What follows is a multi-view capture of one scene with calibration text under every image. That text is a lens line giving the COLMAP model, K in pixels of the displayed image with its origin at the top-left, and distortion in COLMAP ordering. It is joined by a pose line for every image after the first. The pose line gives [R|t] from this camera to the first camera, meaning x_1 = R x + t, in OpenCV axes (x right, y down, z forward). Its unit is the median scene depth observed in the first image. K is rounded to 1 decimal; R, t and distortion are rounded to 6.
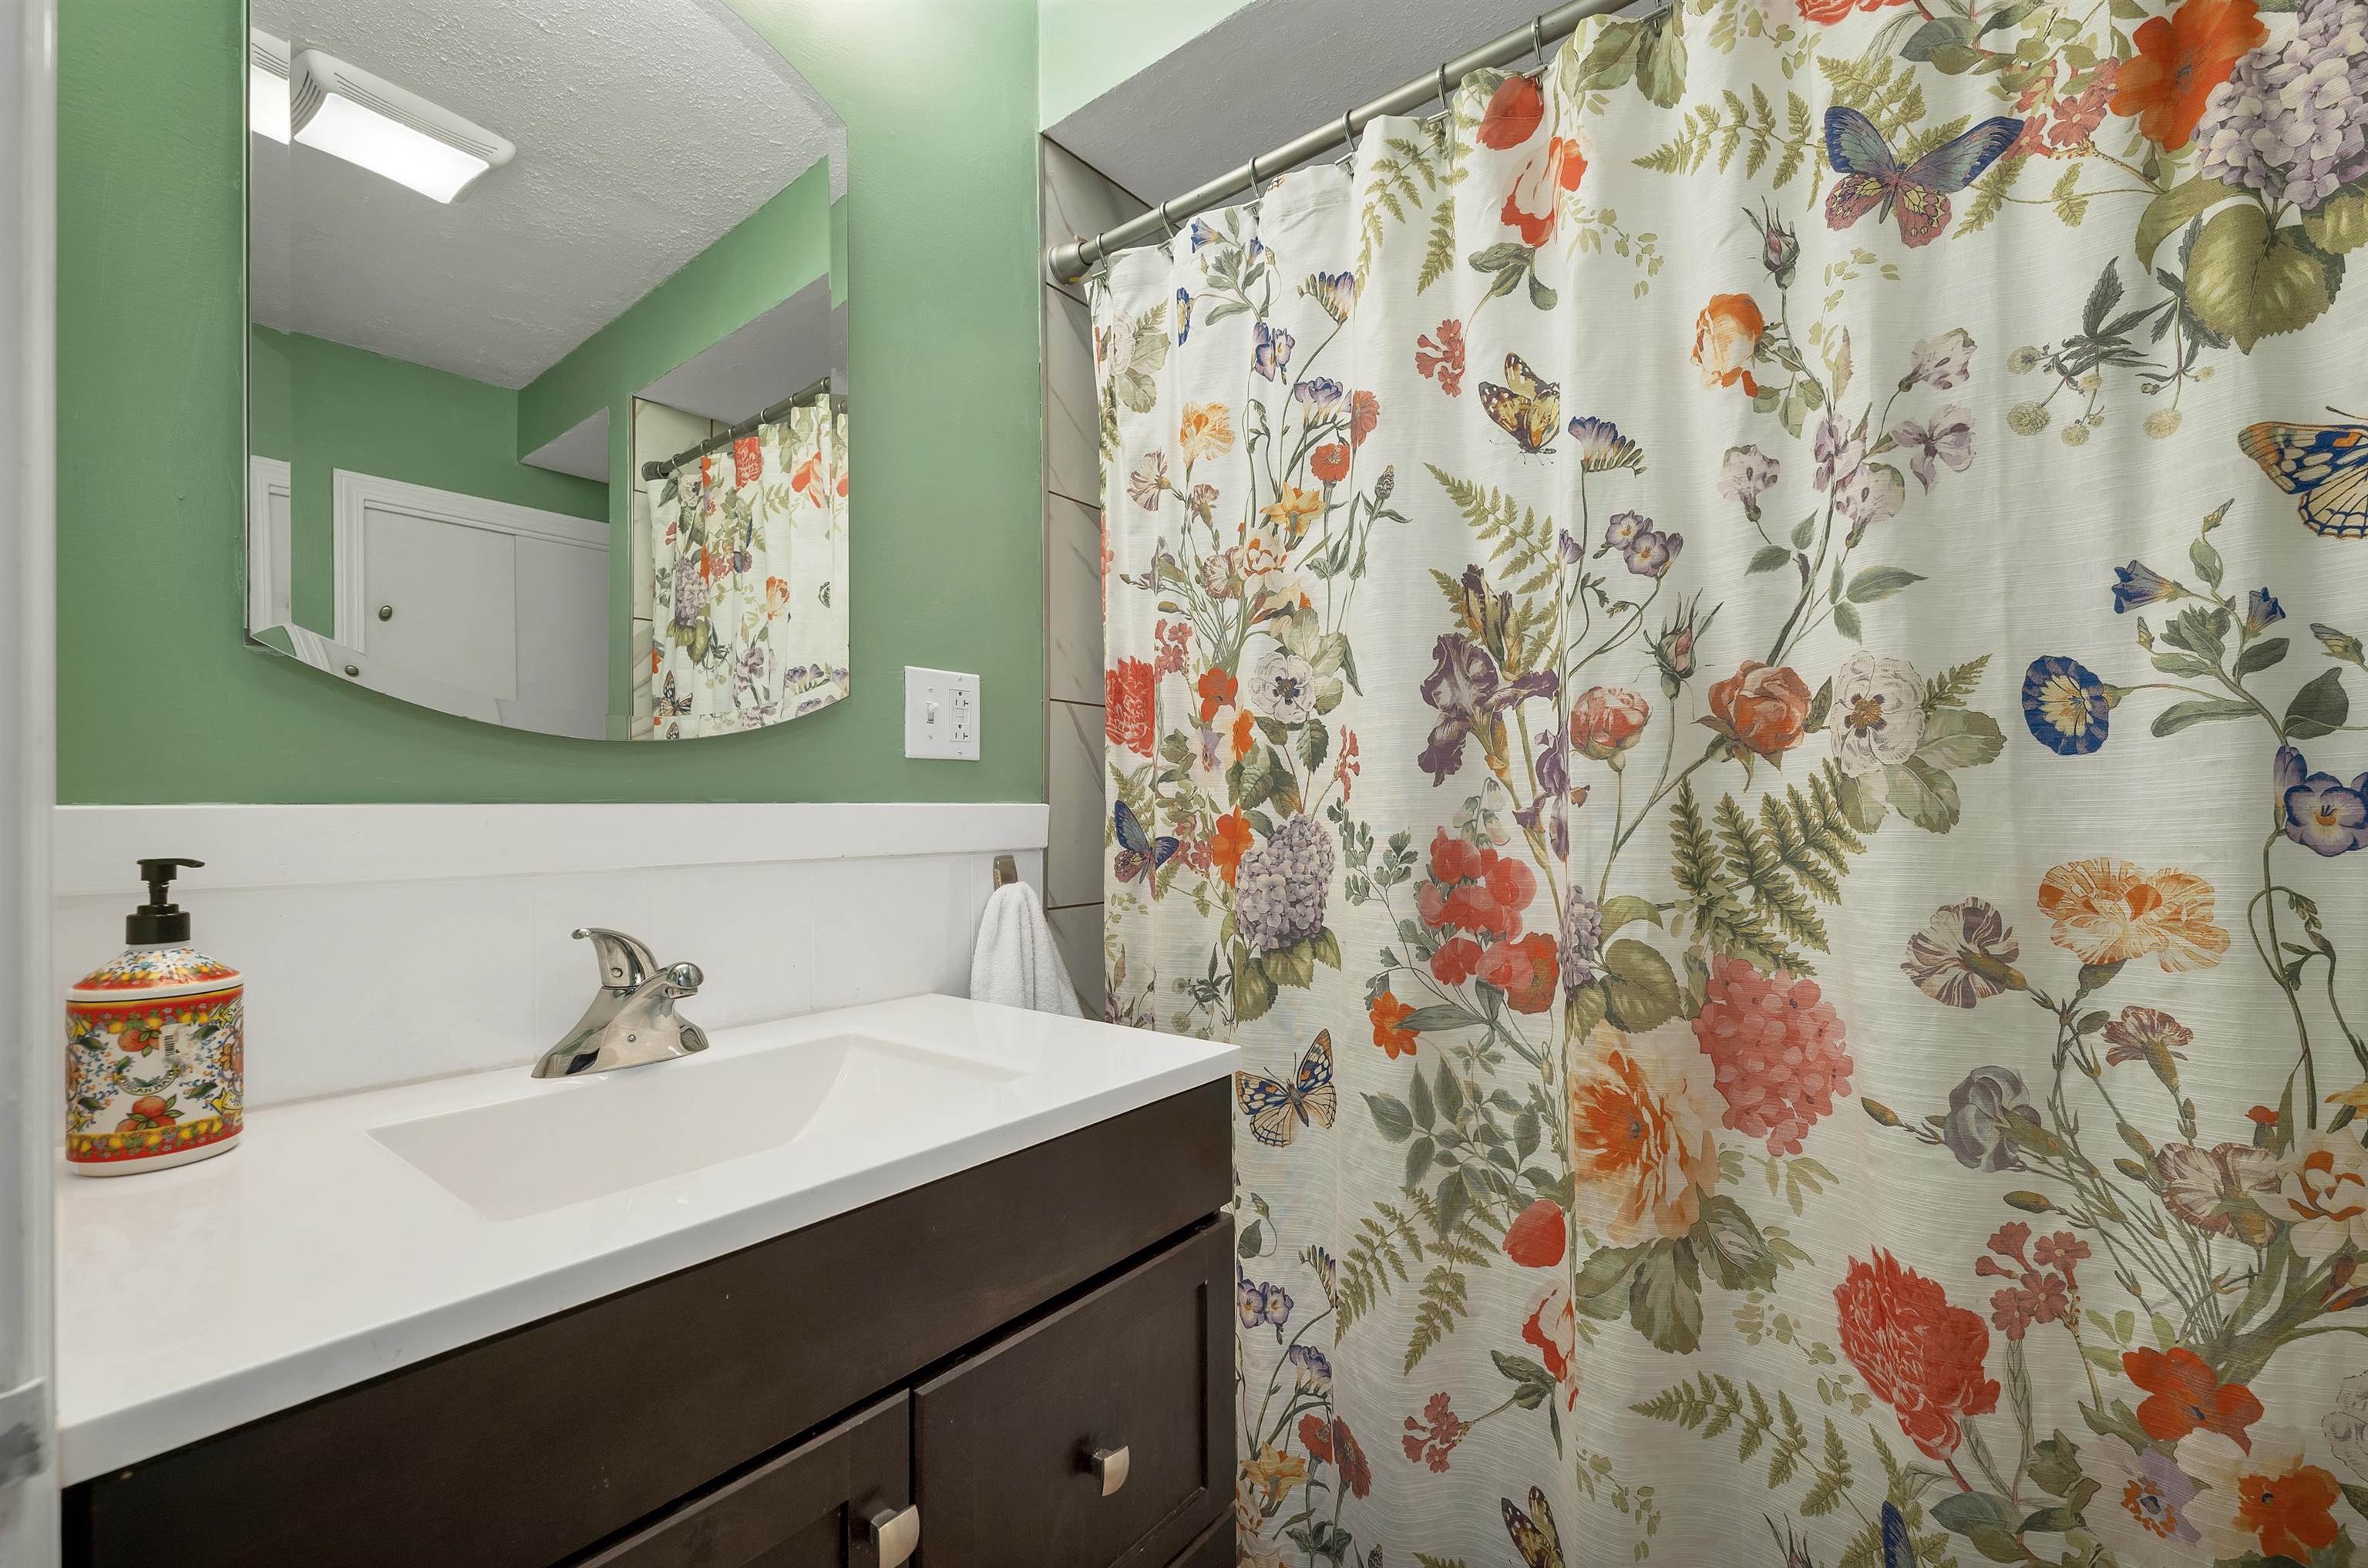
lens RADIAL K [[1002.6, 0, 1180.3], [0, 1002.6, 790.1], [0, 0, 1]] dist [0.000762, -0.000273]
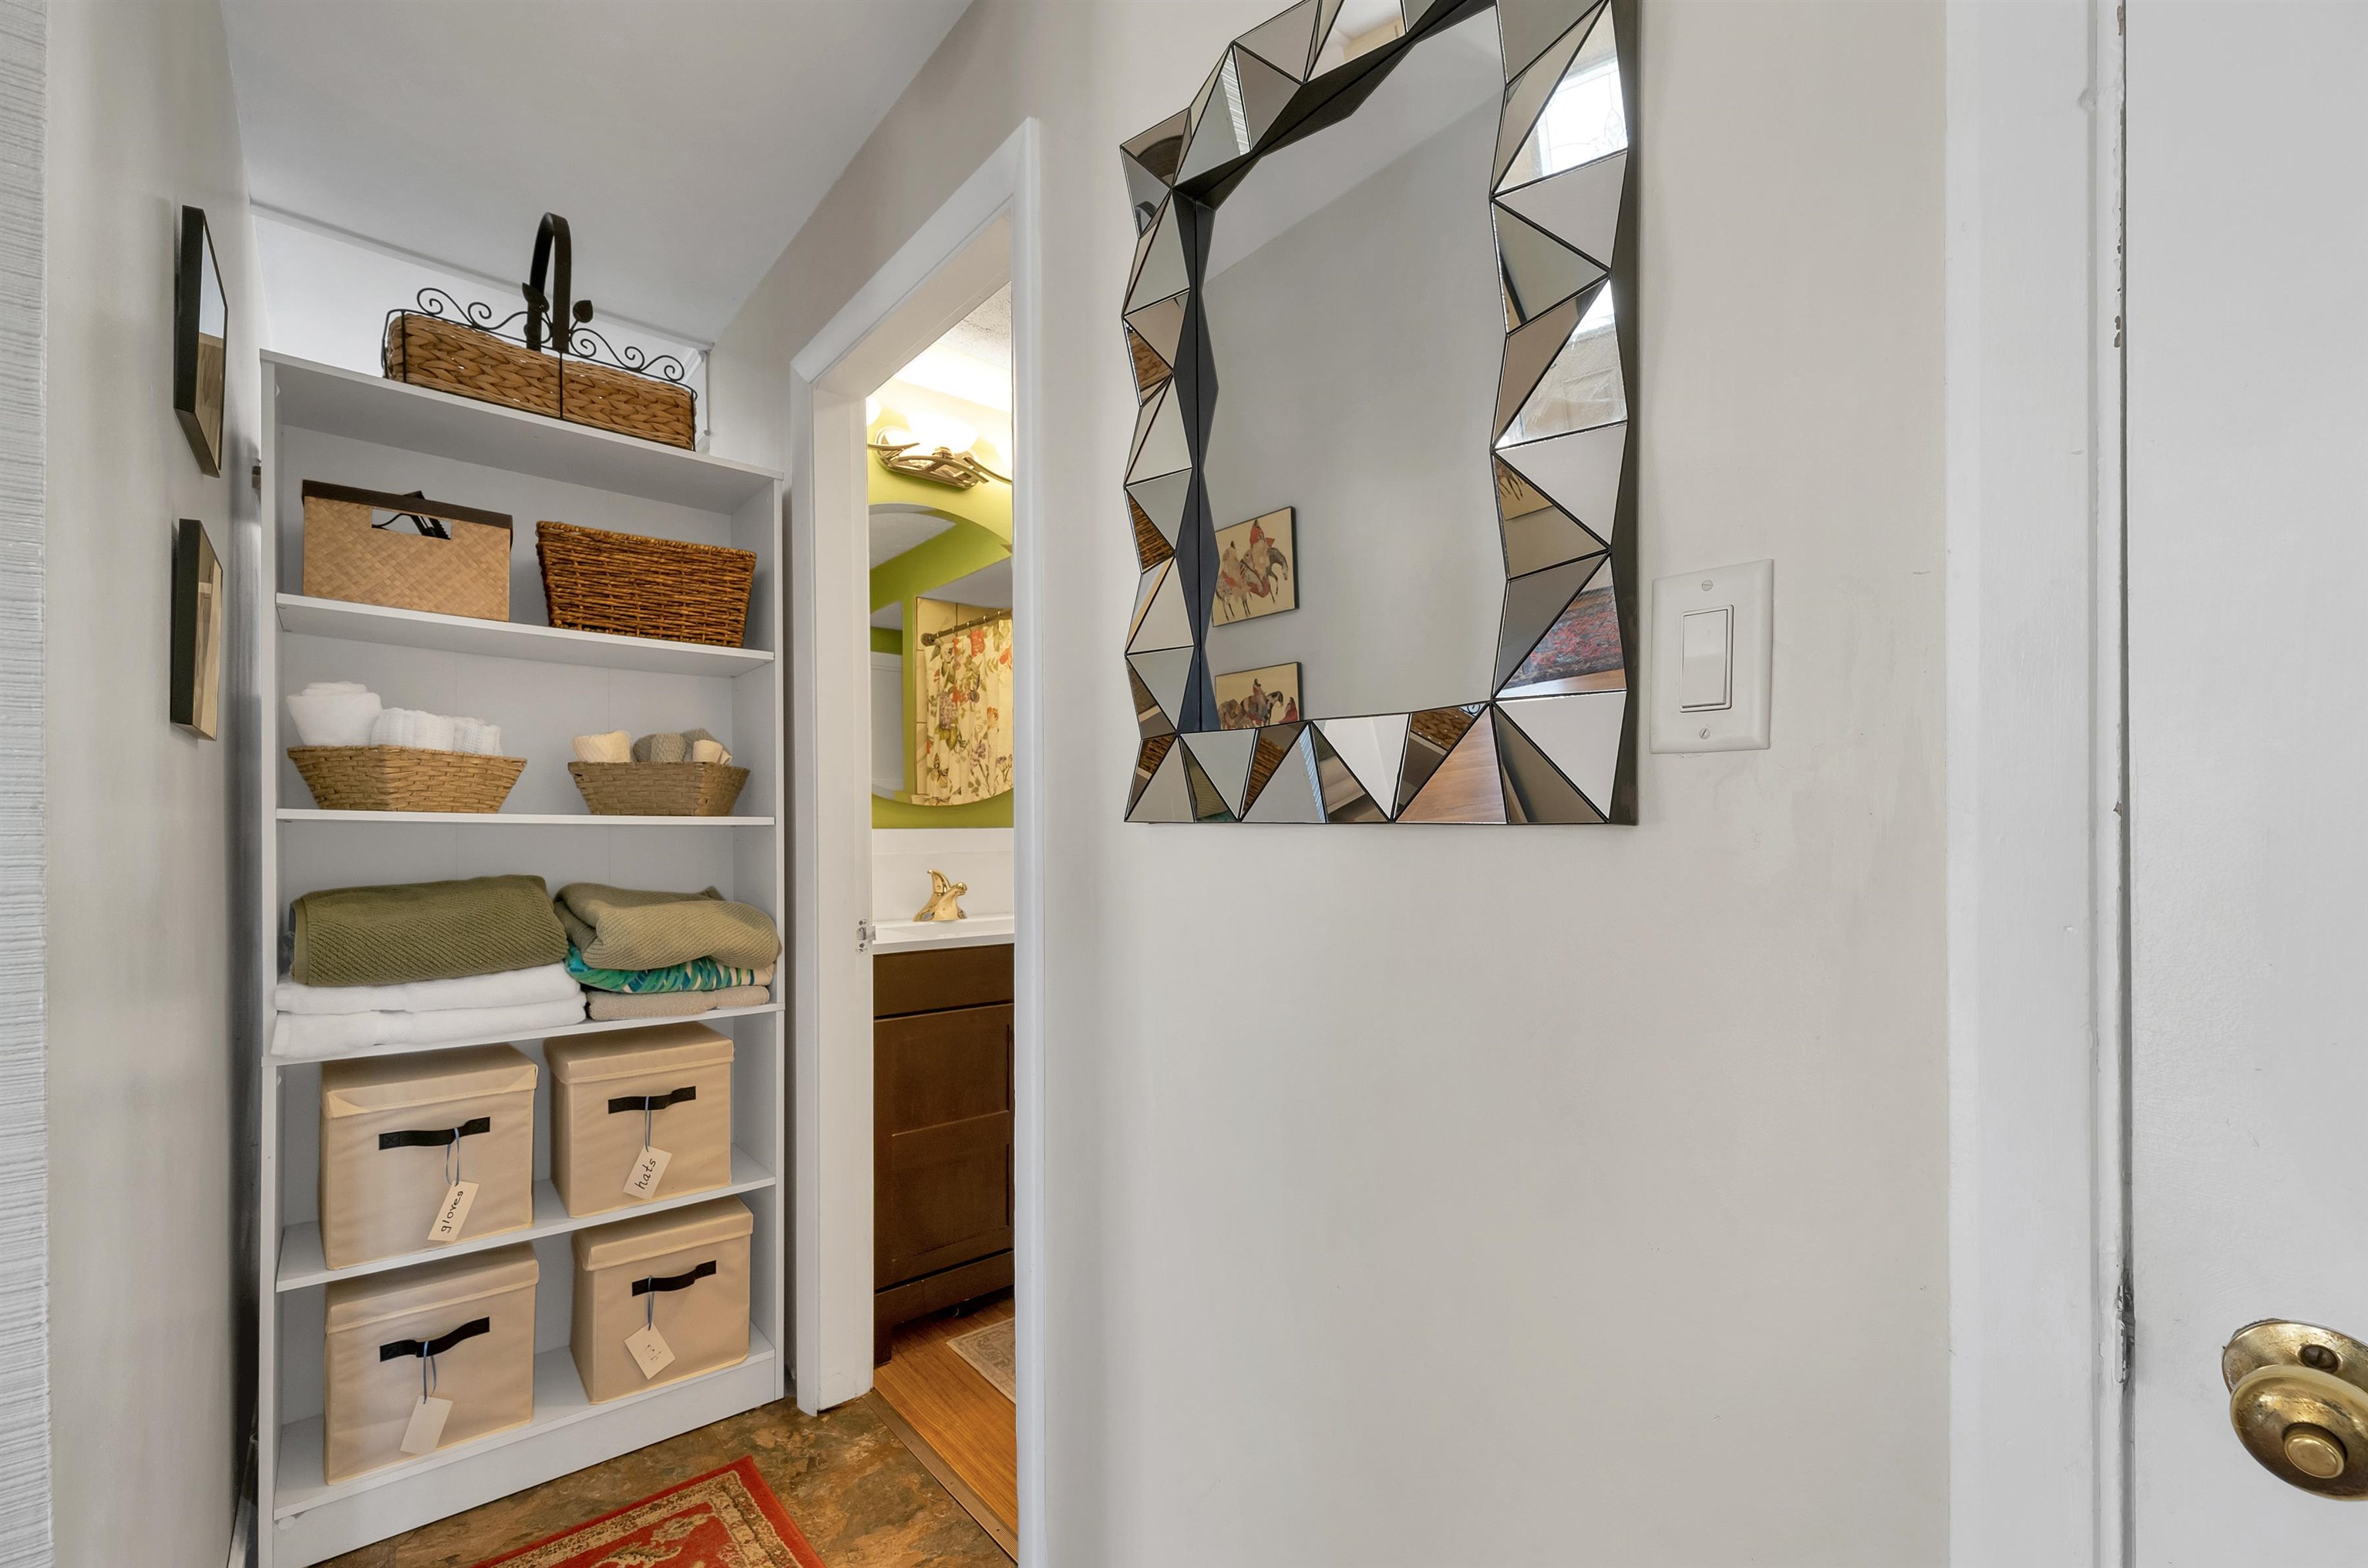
lens RADIAL K [[1002.6, 0, 1180.3], [0, 1002.6, 790.1], [0, 0, 1]] dist [0.000762, -0.000273]
pose [[0.980106, -0.007729, -0.198323, 0.296206], [0.003846, 0.999793, -0.019958, -0.014748], [0.198437, 0.018798, 0.979933, -0.723352]]
